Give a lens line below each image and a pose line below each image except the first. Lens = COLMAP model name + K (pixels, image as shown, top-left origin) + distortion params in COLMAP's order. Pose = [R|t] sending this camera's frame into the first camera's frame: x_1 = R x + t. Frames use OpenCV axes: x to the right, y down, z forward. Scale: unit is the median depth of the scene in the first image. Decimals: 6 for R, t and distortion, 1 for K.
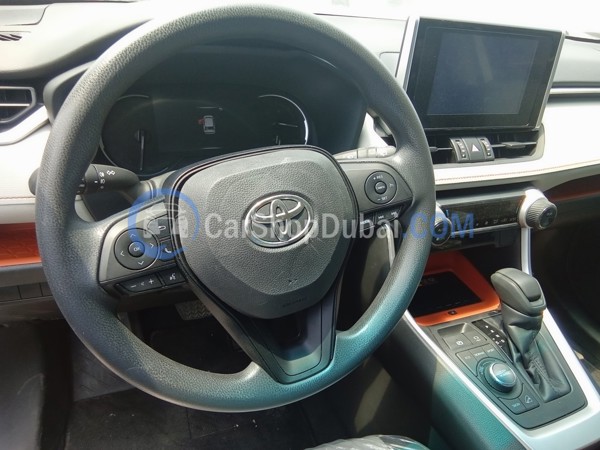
lens RADIAL K [[428.1, 0, 298.2], [0, 428.1, 220.9], [0, 0, 1]] dist [0.004681, -0.003183]
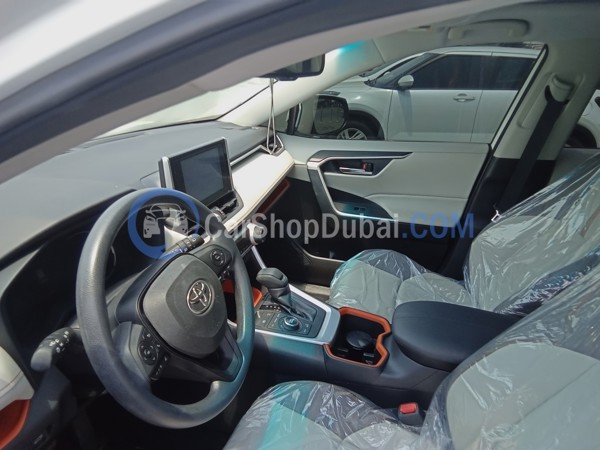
lens RADIAL K [[418.1, 0, 300.0], [0, 418.1, 225.0], [0, 0, 1]] dist [0.080040, -0.113022]
pose [[0.617750, -0.375384, 0.690993, -0.538663], [0.433649, 0.895641, 0.098876, -0.159104], [-0.655998, 0.238567, 0.716067, -0.374045]]
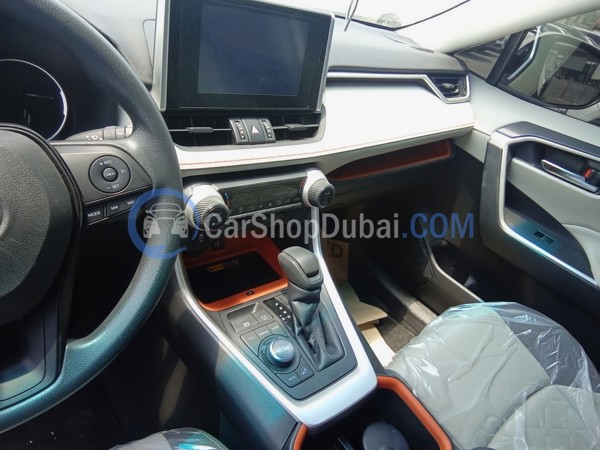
lens RADIAL K [[418.1, 0, 300.0], [0, 418.1, 225.0], [0, 0, 1]] dist [0.080040, -0.113022]
pose [[0.948586, -0.055820, 0.311559, 0.200164], [0.035304, 0.996844, 0.071108, -0.015267], [-0.314545, -0.056452, 0.947563, 0.032959]]
